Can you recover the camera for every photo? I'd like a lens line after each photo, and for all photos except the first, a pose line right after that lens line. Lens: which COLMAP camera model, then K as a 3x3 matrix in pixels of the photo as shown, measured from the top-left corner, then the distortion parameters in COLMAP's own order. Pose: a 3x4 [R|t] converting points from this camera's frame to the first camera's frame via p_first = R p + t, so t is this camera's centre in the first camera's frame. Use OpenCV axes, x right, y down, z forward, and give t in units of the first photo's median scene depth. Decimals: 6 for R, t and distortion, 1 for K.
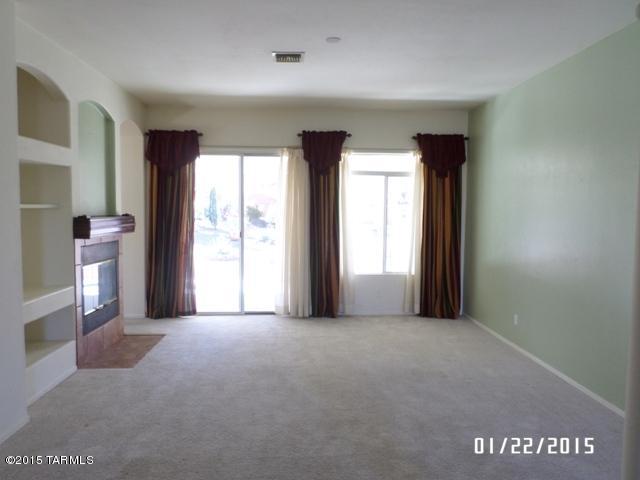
lens RADIAL K [[480.7, 0, 320.9], [0, 480.7, 239.9], [0, 0, 1]] dist [0.008334, -0.017452]
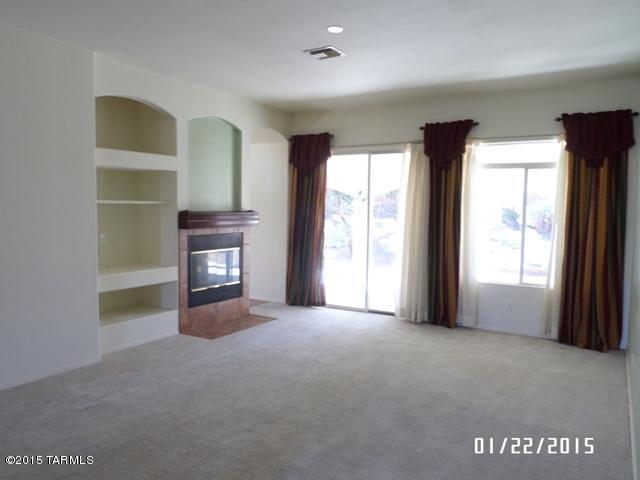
lens RADIAL K [[480.7, 0, 318.7], [0, 480.7, 239.0], [0, 0, 1]] dist [0.008334, -0.017452]
pose [[0.829025, 0.041349, -0.557681, 0.321845], [-0.043435, 0.999011, 0.009503, -0.002508], [0.557523, 0.016345, 0.830001, 0.110463]]
